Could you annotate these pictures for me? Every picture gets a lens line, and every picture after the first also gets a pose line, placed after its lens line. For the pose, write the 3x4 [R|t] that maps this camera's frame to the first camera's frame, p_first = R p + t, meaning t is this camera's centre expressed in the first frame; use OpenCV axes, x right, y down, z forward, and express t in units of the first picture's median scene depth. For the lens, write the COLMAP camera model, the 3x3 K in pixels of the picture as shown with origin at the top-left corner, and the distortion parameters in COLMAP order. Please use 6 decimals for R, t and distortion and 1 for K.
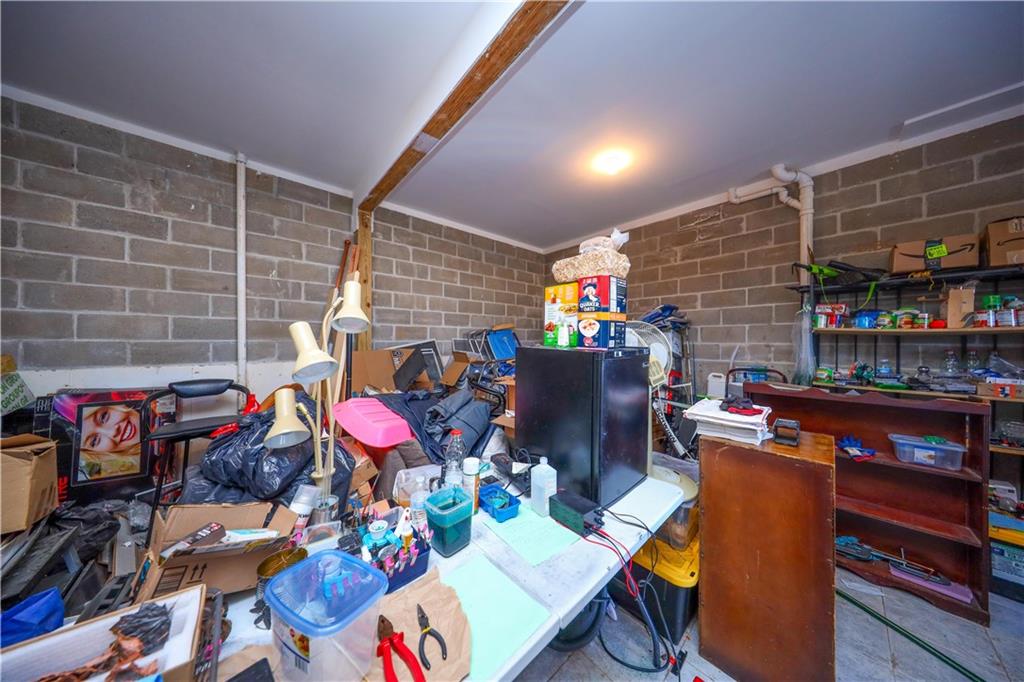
lens RADIAL K [[300.6, 0, 517.4], [0, 300.6, 338.0], [0, 0, 1]] dist [-0.000584, -0.000009]
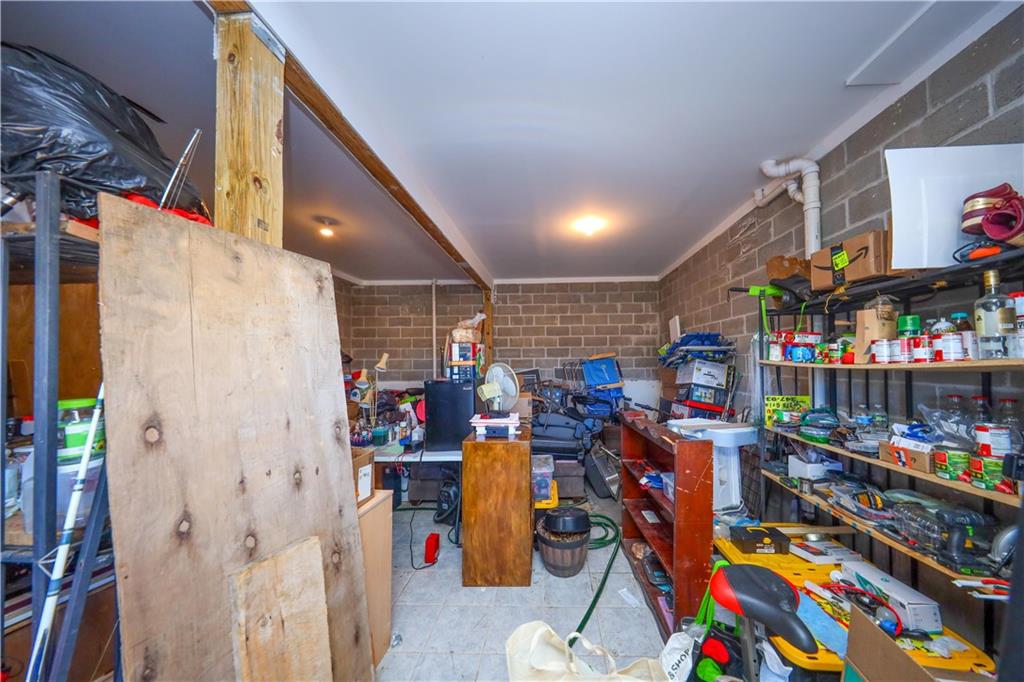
lens RADIAL K [[288.8, 0, 515.1], [0, 288.8, 356.9], [0, 0, 1]] dist [-0.000372, -0.000038]
pose [[0.724469, -0.026347, -0.688804, 0.602324], [0.016841, 0.999648, -0.020523, -0.022000], [0.689102, 0.003268, 0.724657, -0.035407]]
